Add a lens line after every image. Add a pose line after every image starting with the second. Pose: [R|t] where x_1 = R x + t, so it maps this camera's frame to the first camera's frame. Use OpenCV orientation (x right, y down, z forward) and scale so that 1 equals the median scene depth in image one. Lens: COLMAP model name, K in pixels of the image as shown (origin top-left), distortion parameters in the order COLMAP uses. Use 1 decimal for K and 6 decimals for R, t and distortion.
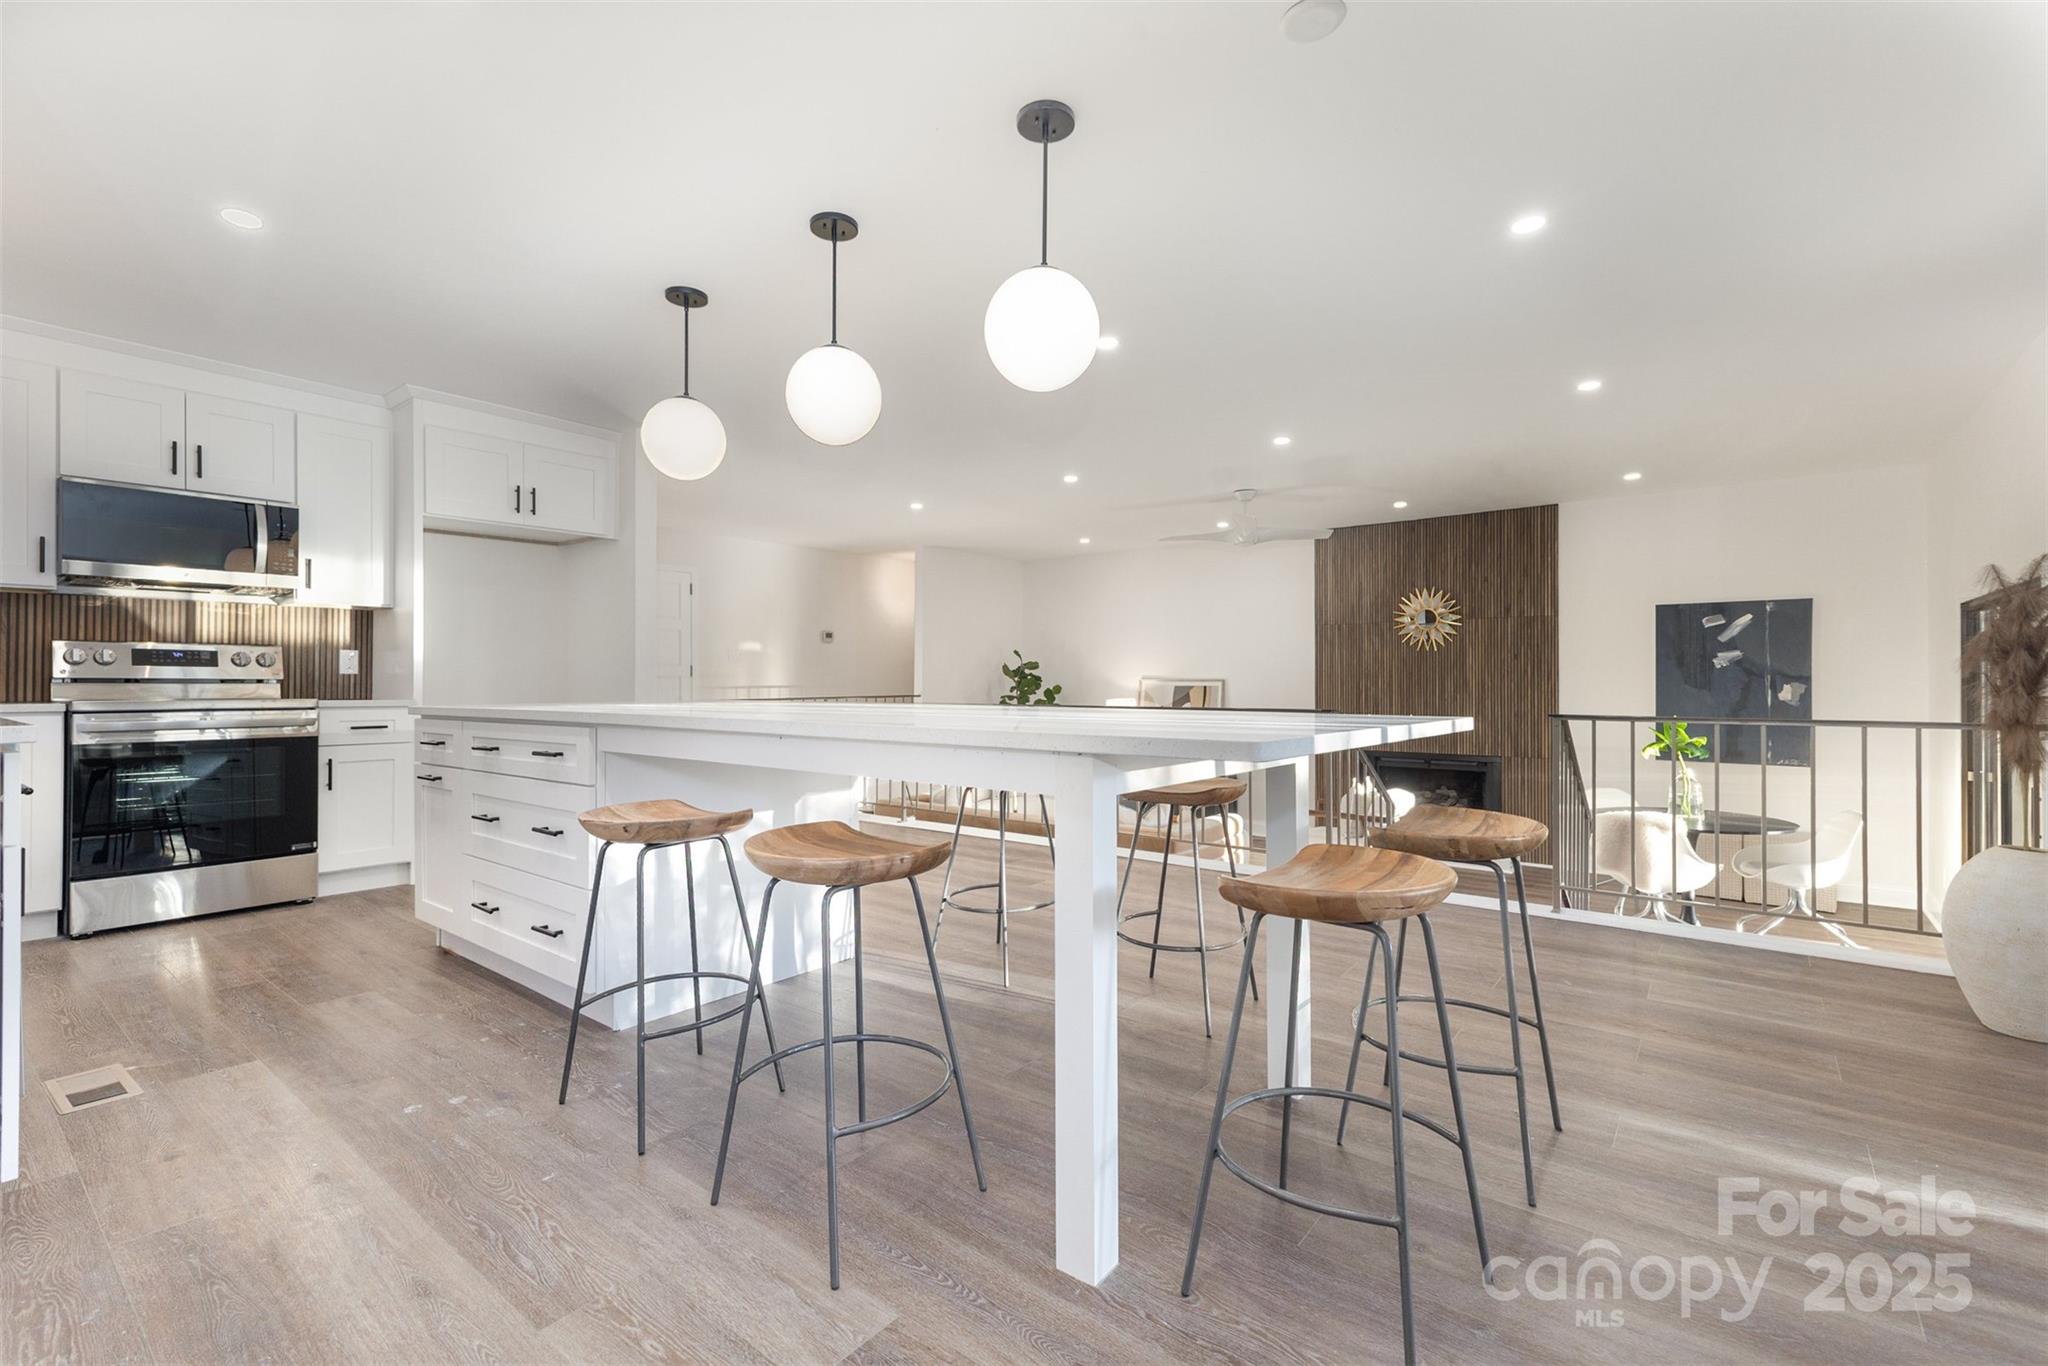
lens RADIAL K [[897.1, 0, 1027.1], [0, 897.1, 675.4], [0, 0, 1]] dist [0.010036, -0.000047]
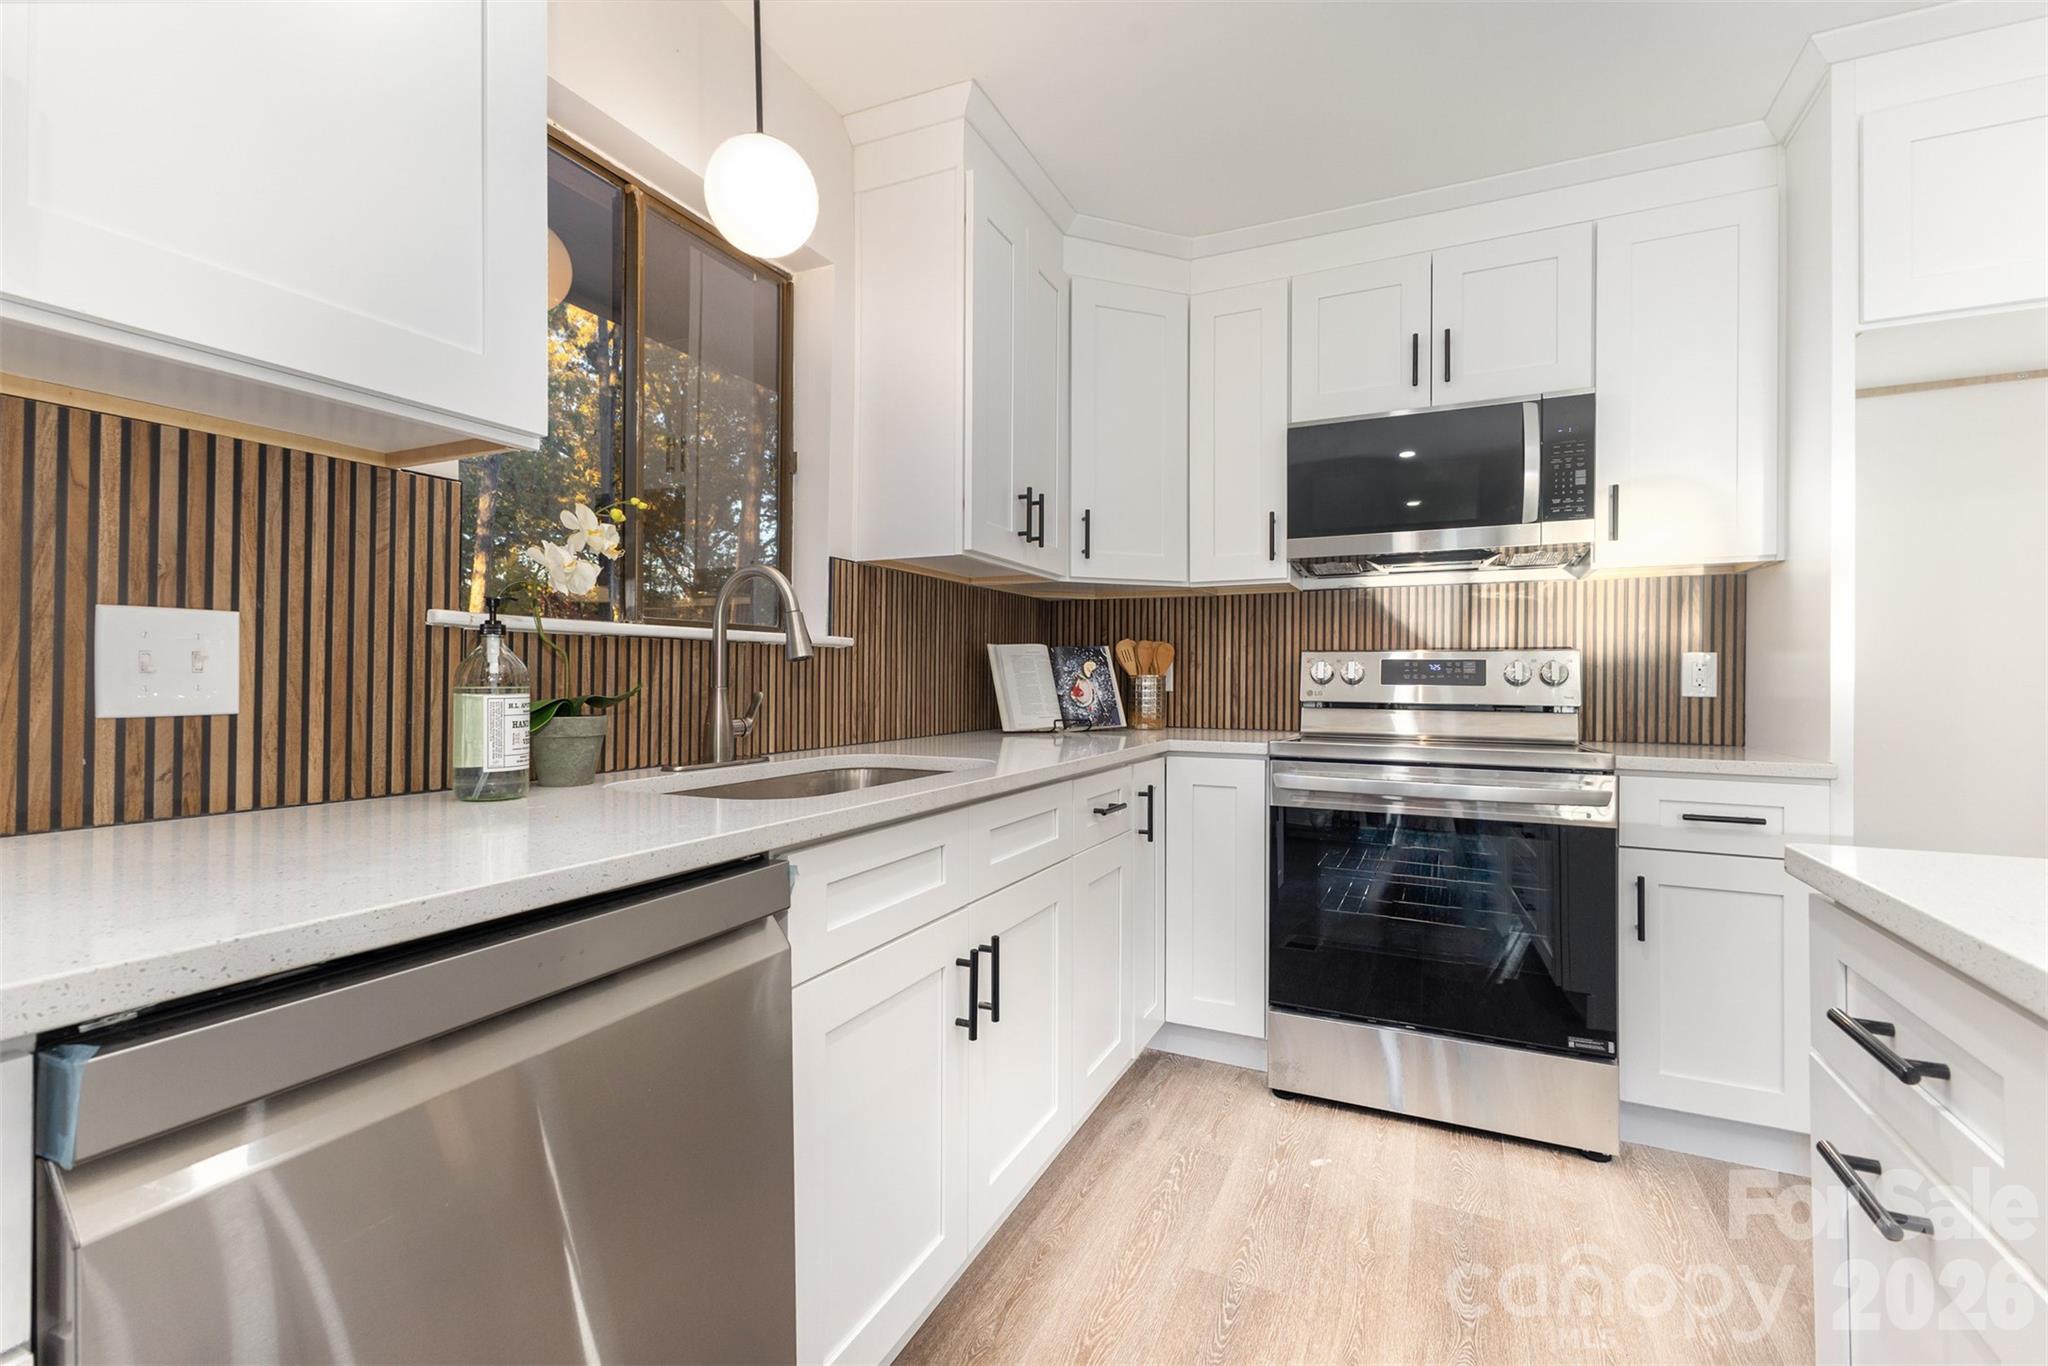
lens RADIAL K [[897.1, 0, 1026.9], [0, 897.1, 676.4], [0, 0, 1]] dist [0.010036, -0.000047]
pose [[0.232461, -0.009963, -0.972555, -0.371034], [0.001788, 0.999950, -0.009816, -0.010630], [0.972604, 0.000543, 0.232467, 0.557552]]
